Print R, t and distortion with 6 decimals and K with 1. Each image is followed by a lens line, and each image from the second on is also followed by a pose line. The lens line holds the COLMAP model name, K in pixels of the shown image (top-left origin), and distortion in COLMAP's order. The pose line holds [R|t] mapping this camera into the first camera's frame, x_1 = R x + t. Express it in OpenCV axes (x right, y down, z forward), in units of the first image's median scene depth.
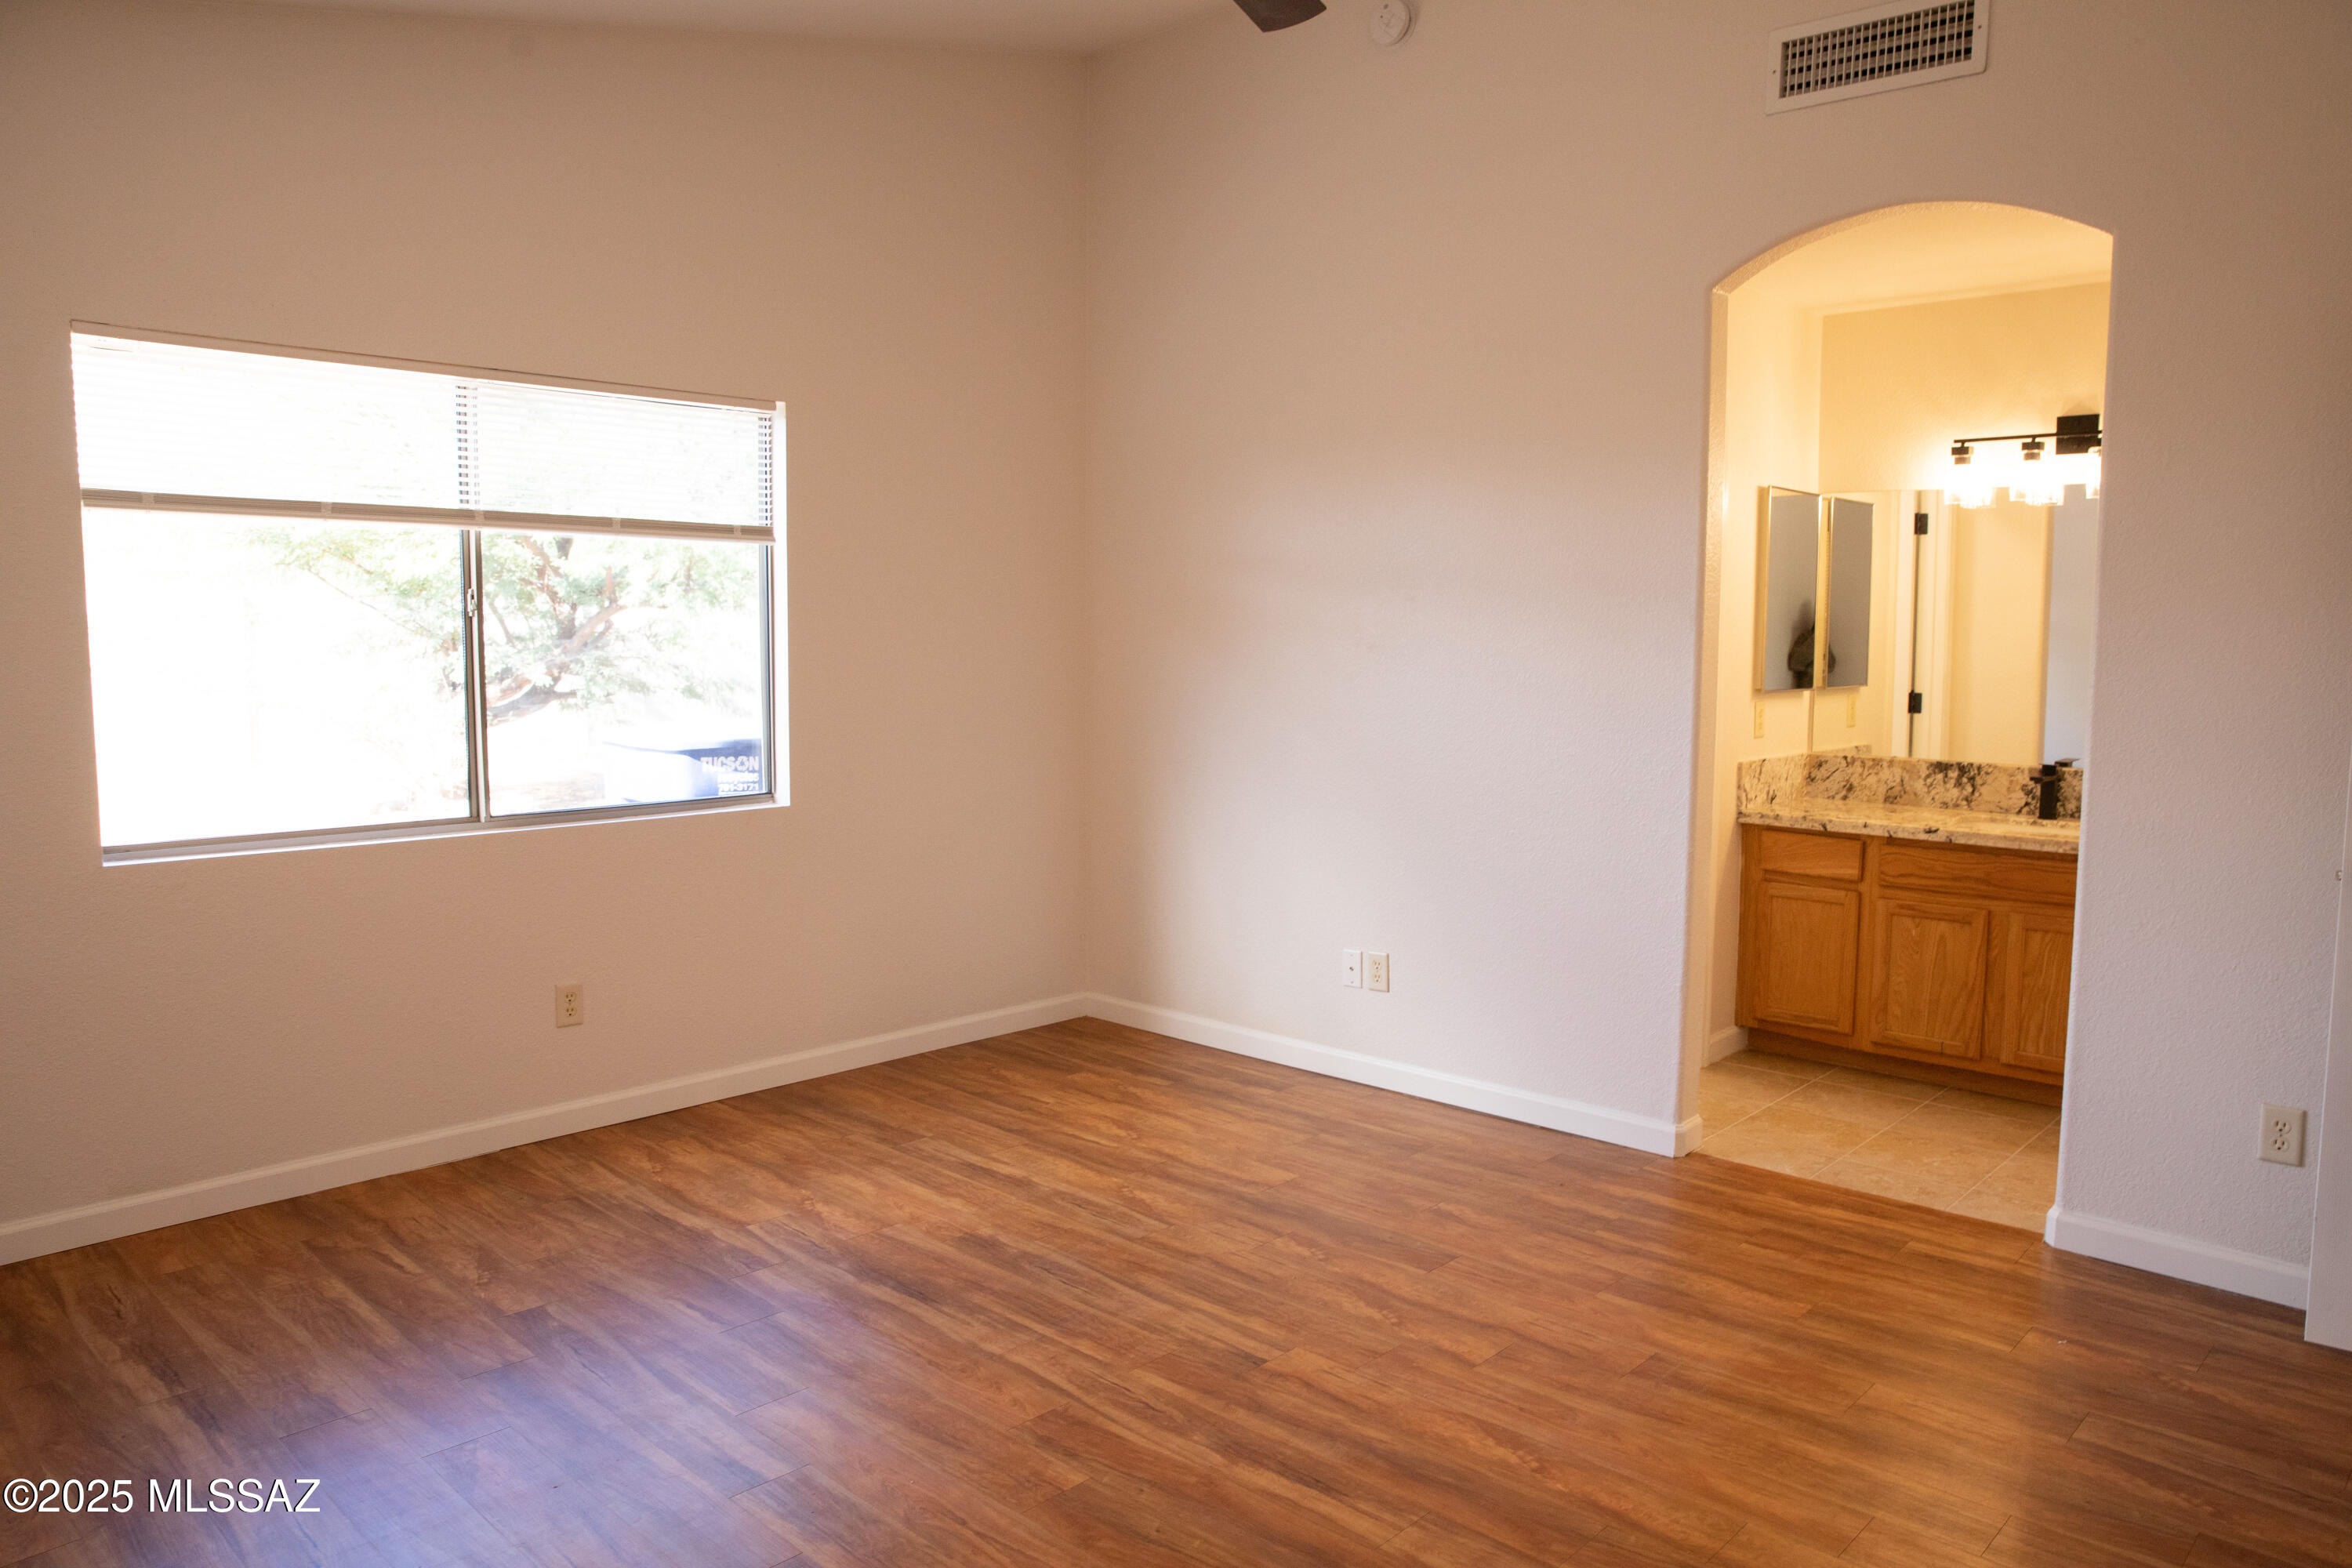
lens RADIAL K [[1583.7, 0, 1183.1], [0, 1583.7, 784.0], [0, 0, 1]] dist [-0.111076, 0.086696]
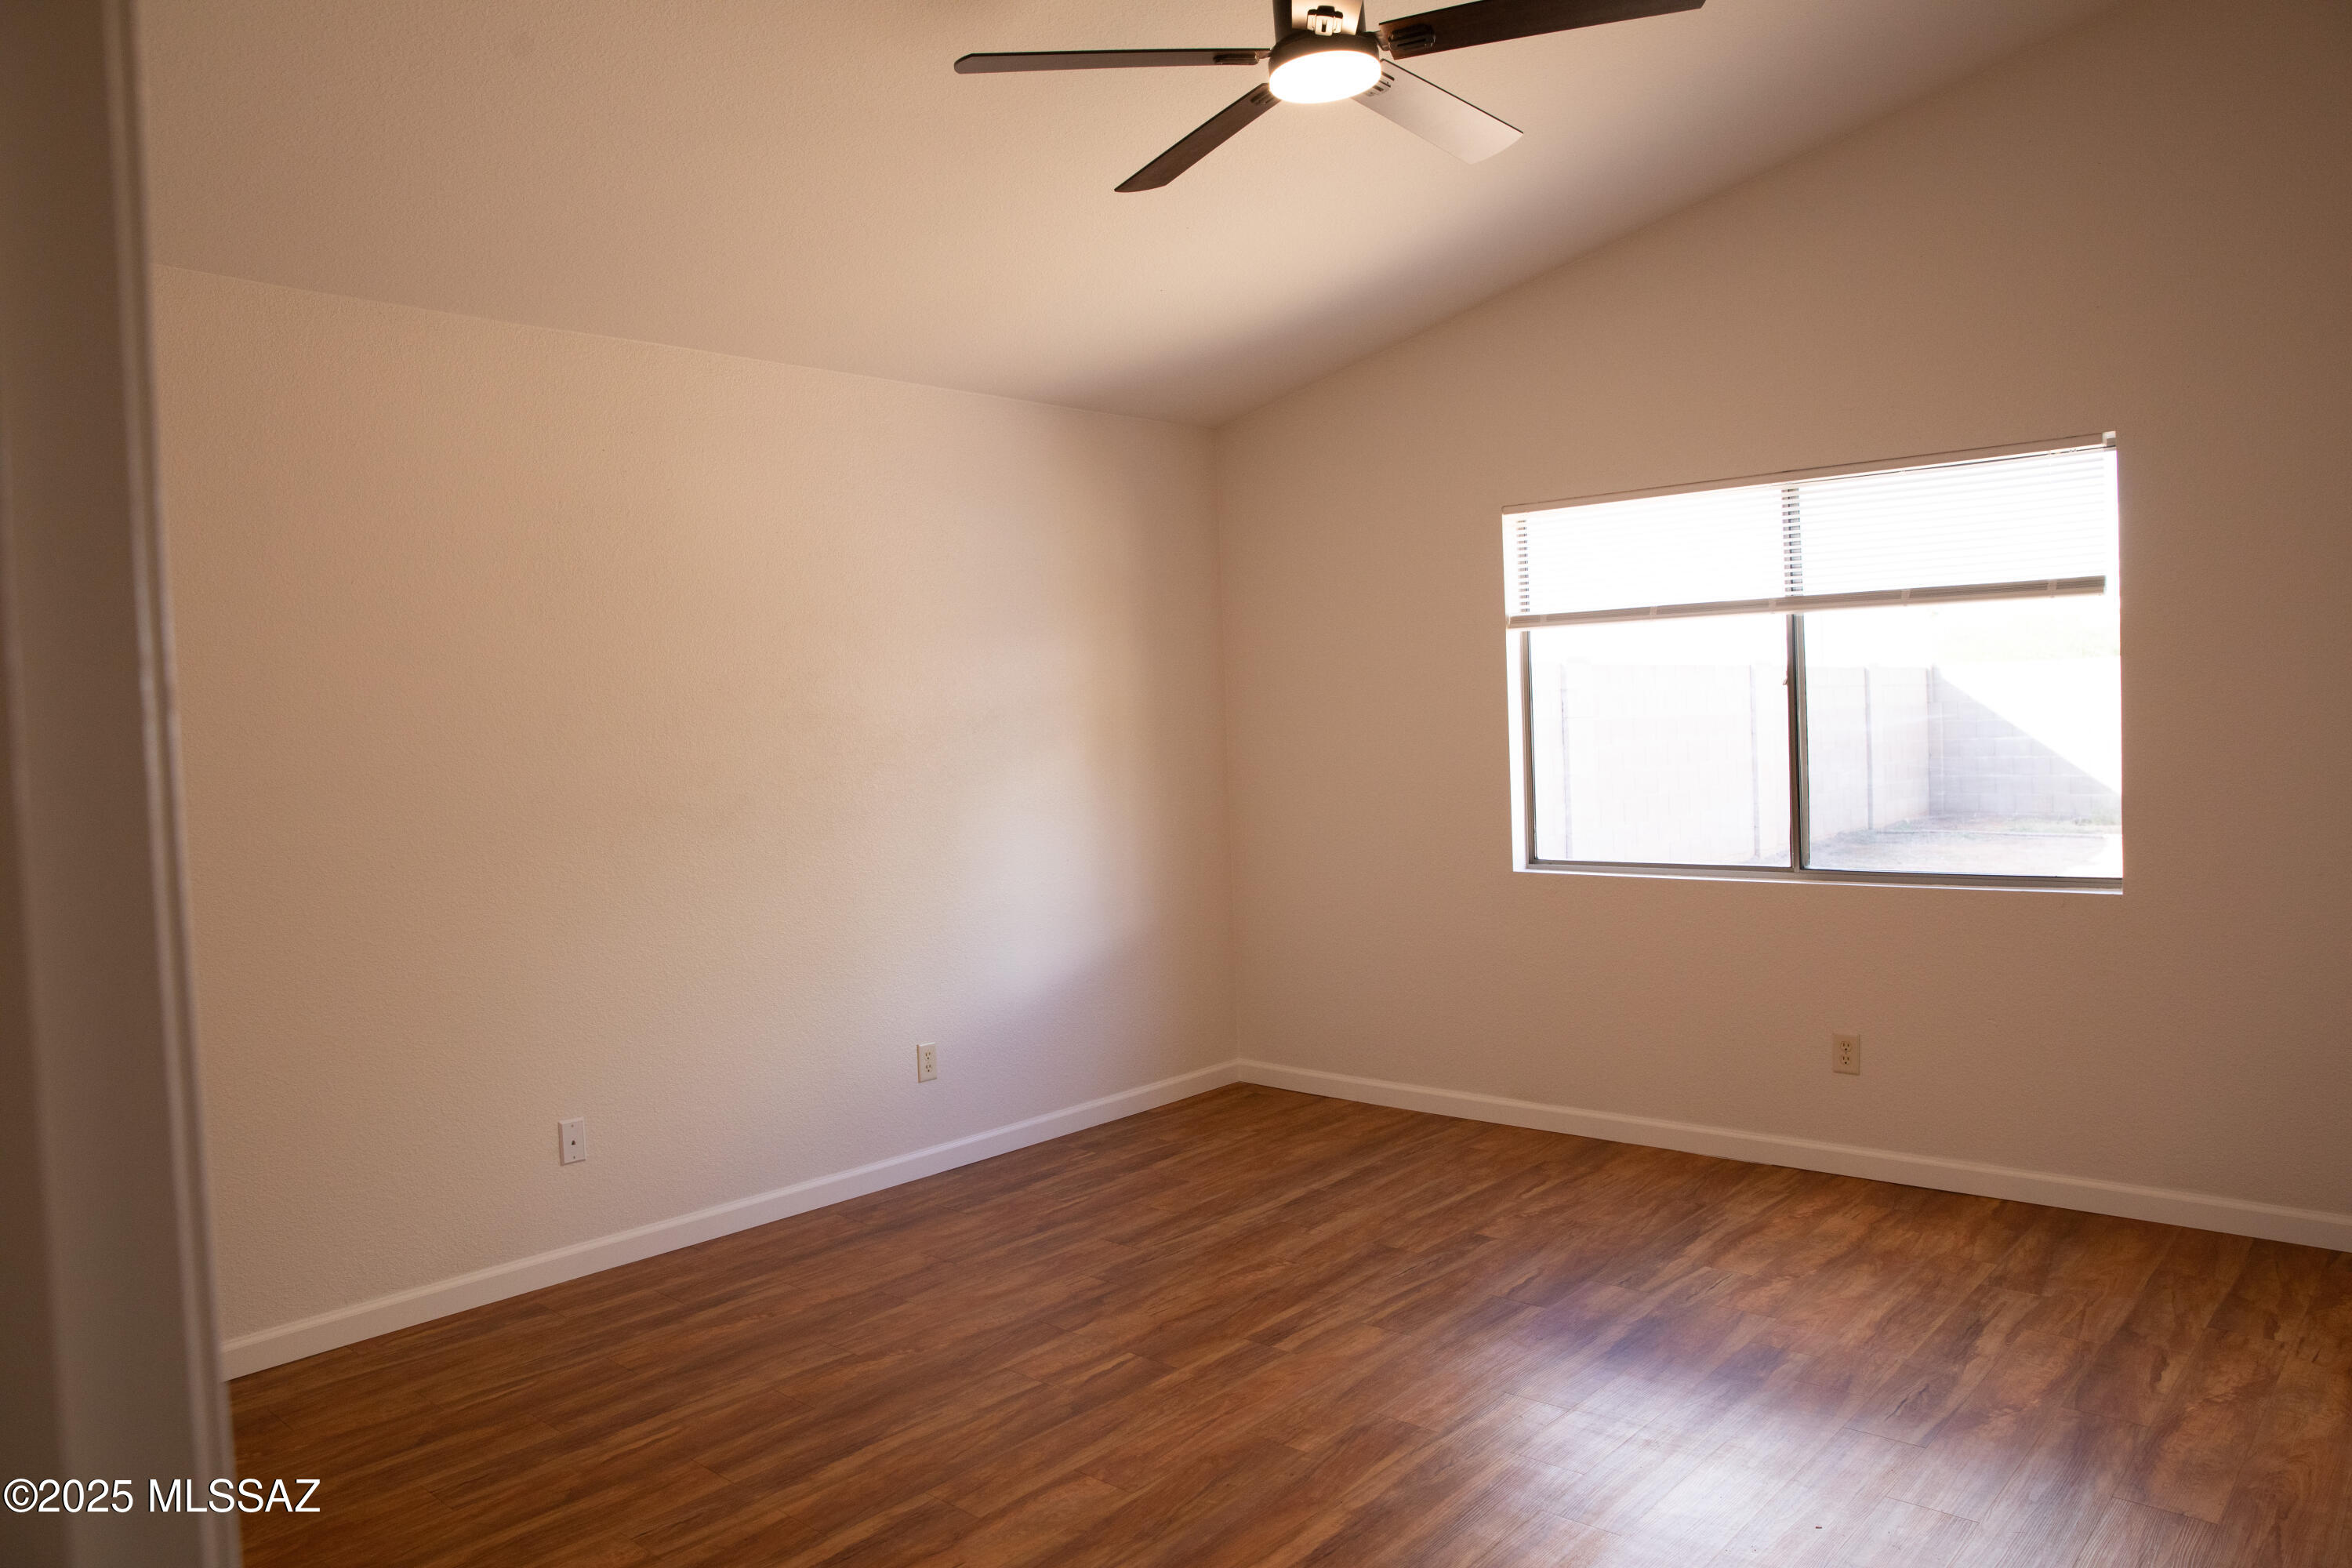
lens RADIAL K [[1583.7, 0, 1183.1], [0, 1583.7, 784.0], [0, 0, 1]] dist [-0.111076, 0.086696]
pose [[0.040559, 0.034482, -0.998582, 0.665056], [-0.063212, 0.997491, 0.031877, -0.048546], [0.997176, 0.061829, 0.042637, 0.515585]]
